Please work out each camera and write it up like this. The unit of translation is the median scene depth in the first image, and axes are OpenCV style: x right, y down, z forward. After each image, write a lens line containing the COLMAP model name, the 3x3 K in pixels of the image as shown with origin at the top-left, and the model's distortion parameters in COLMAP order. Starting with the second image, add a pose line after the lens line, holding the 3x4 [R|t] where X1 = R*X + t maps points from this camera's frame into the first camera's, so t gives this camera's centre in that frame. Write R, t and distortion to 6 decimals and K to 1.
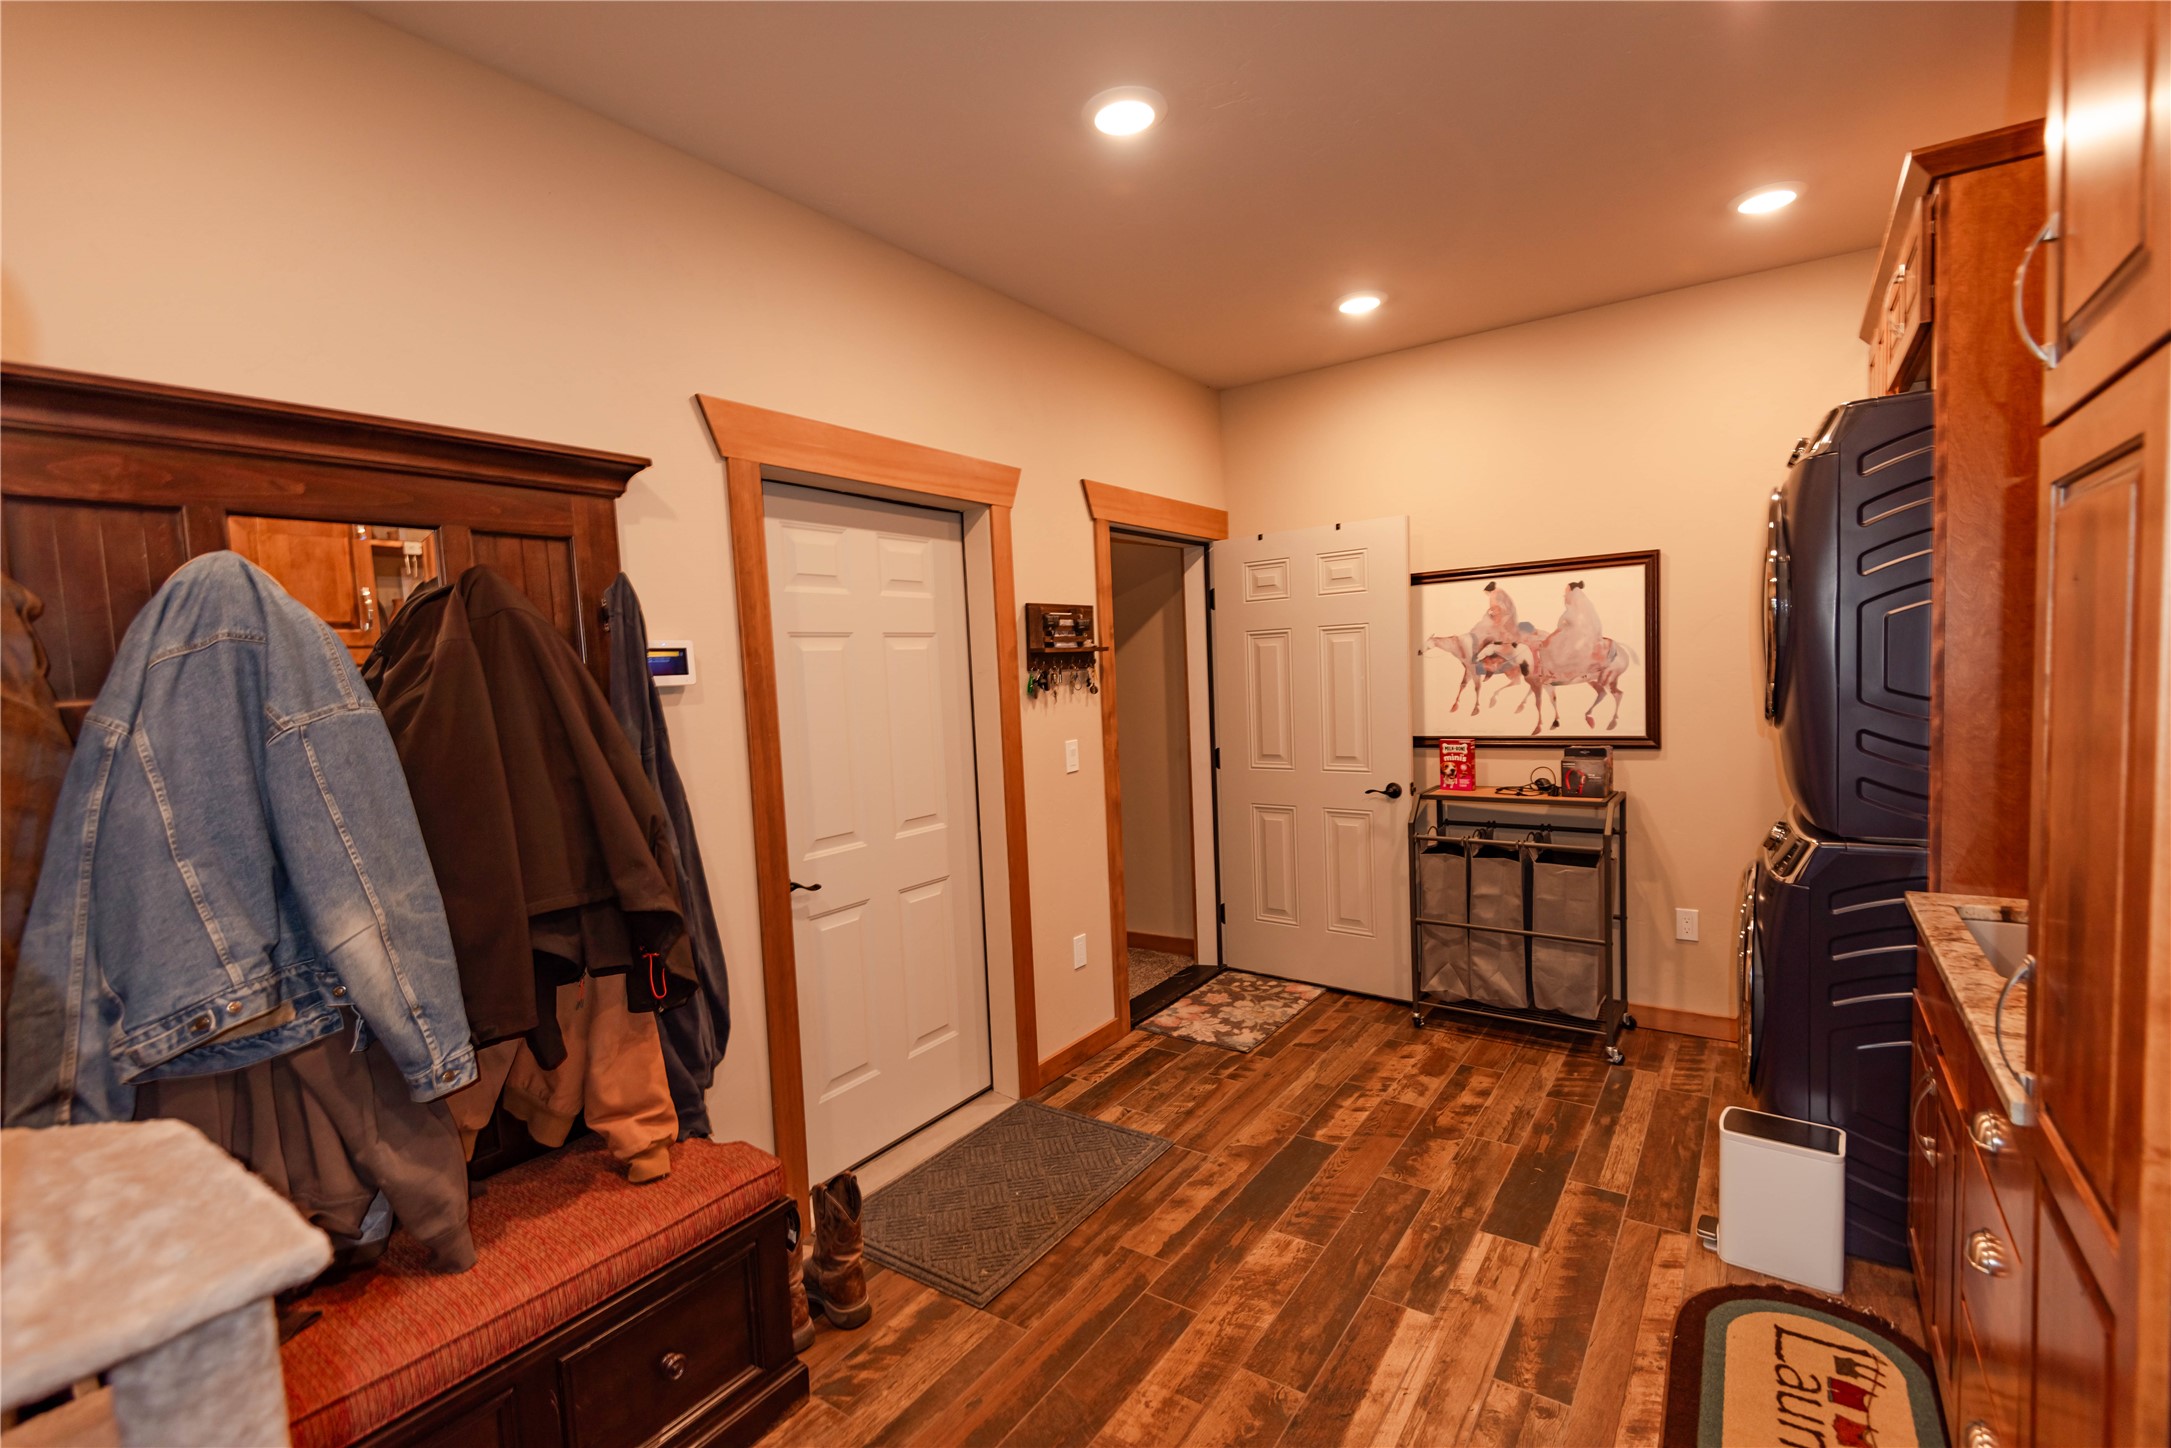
lens RADIAL K [[985.2, 0, 1085.2], [0, 985.2, 738.2], [0, 0, 1]] dist [0.045706, -0.023253]
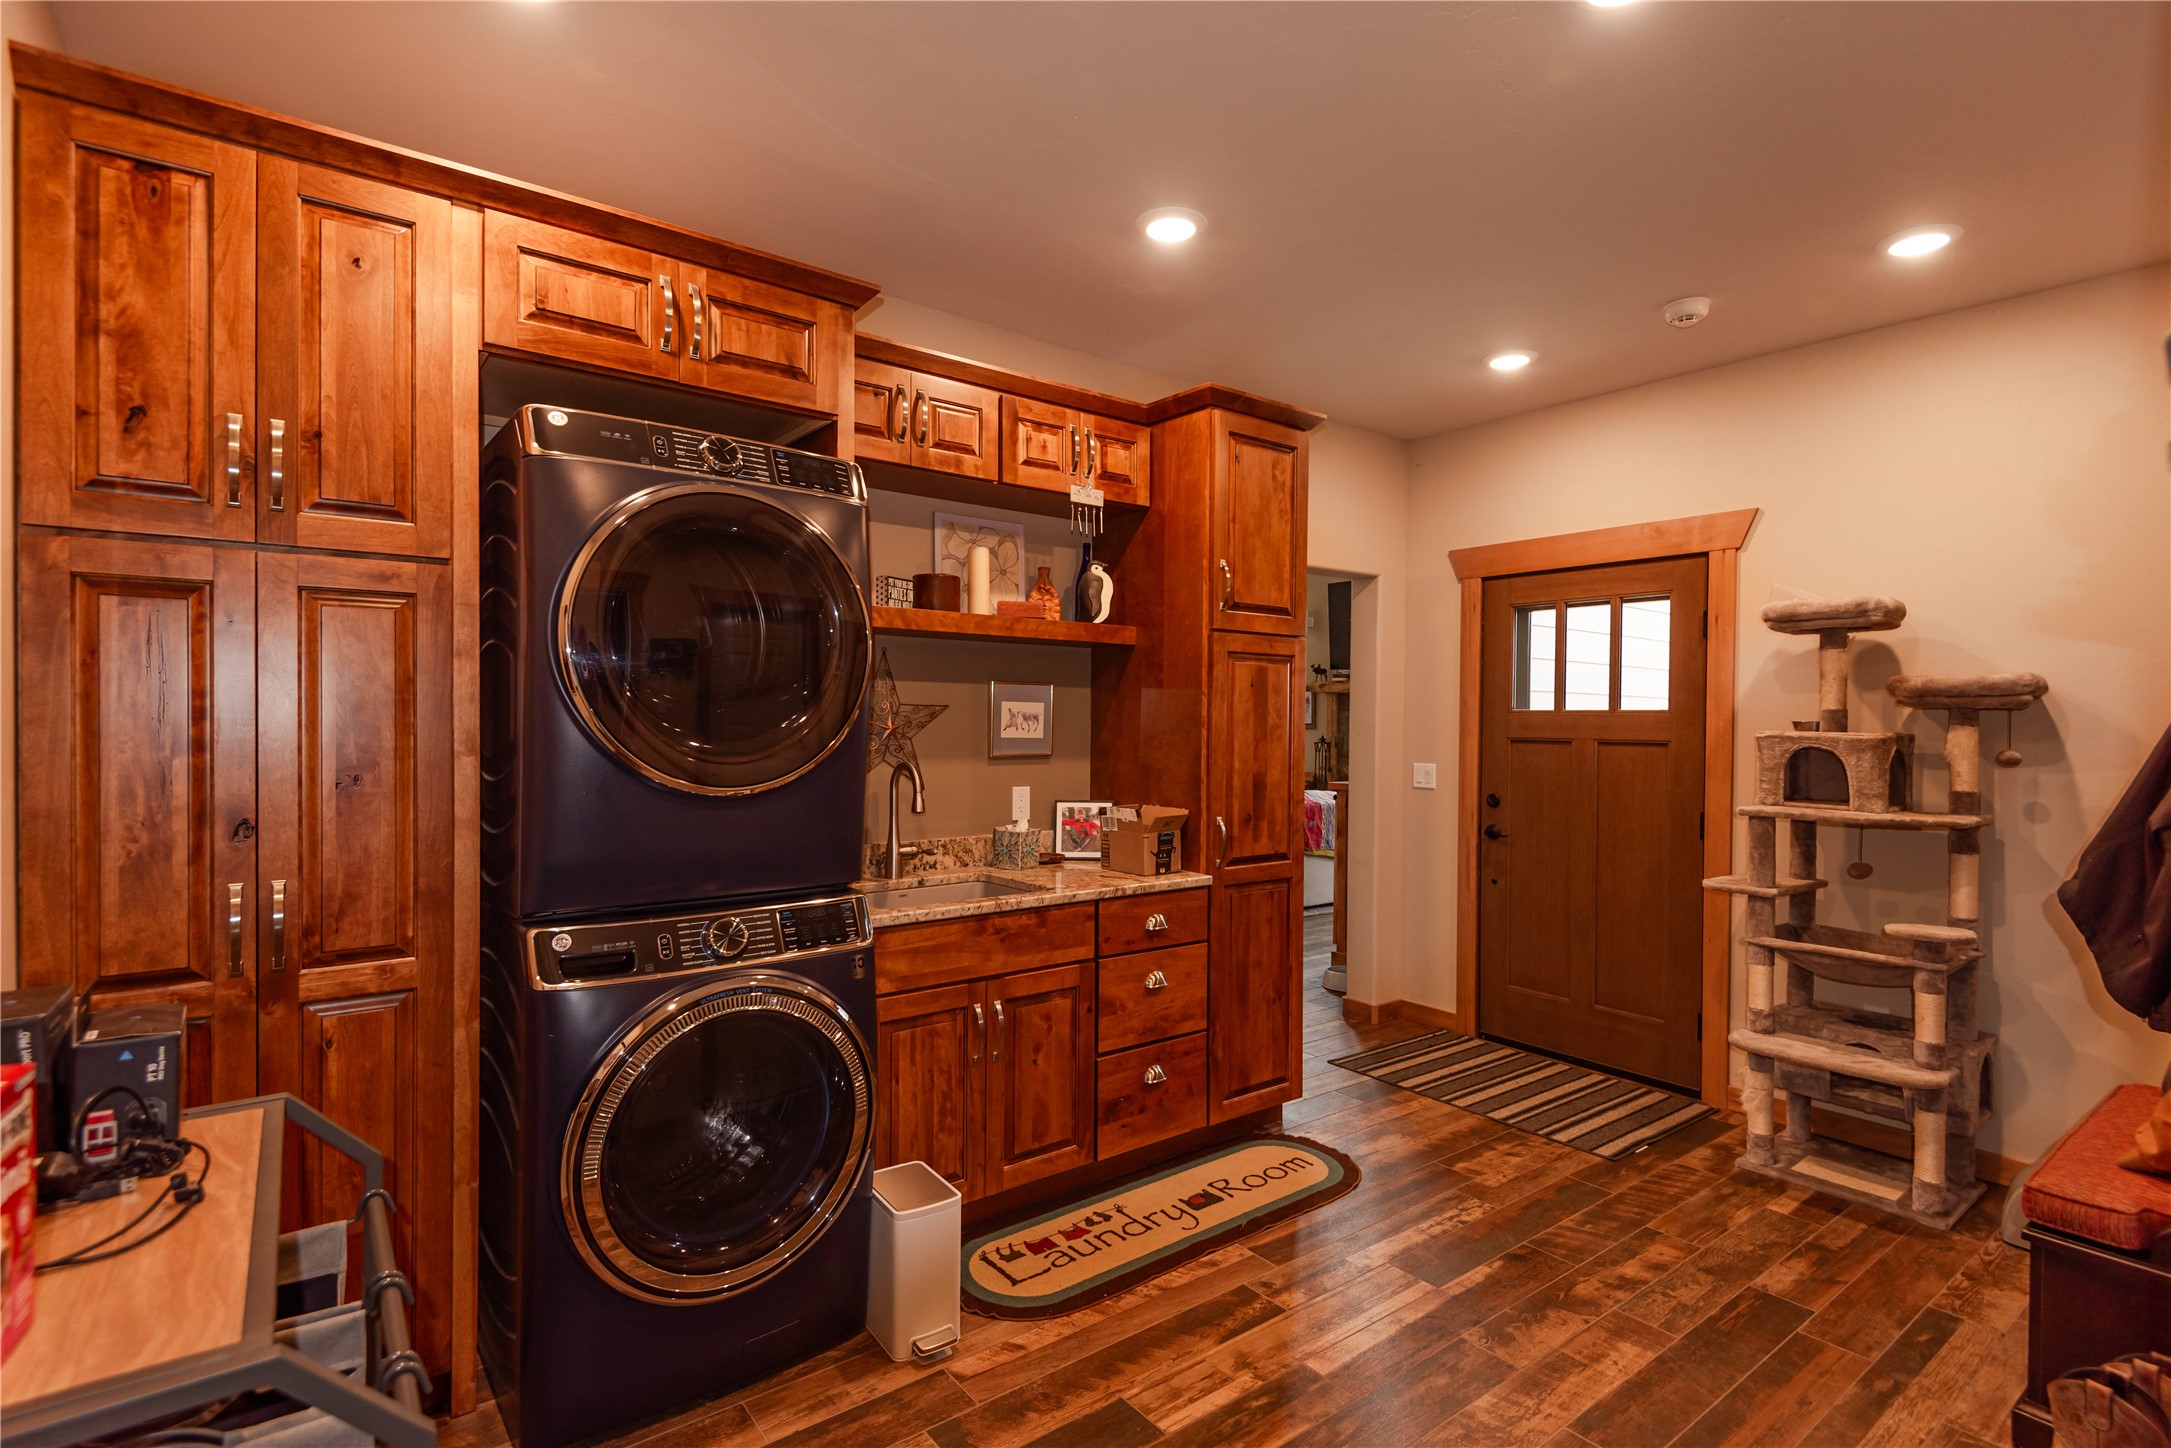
lens RADIAL K [[985.2, 0, 1085.2], [0, 985.2, 738.2], [0, 0, 1]] dist [0.045706, -0.023253]
pose [[-0.945411, 0.019467, 0.325299, 0.222359], [0.046975, 0.995930, 0.076925, -0.128053], [-0.322478, 0.088006, -0.942477, 2.000208]]
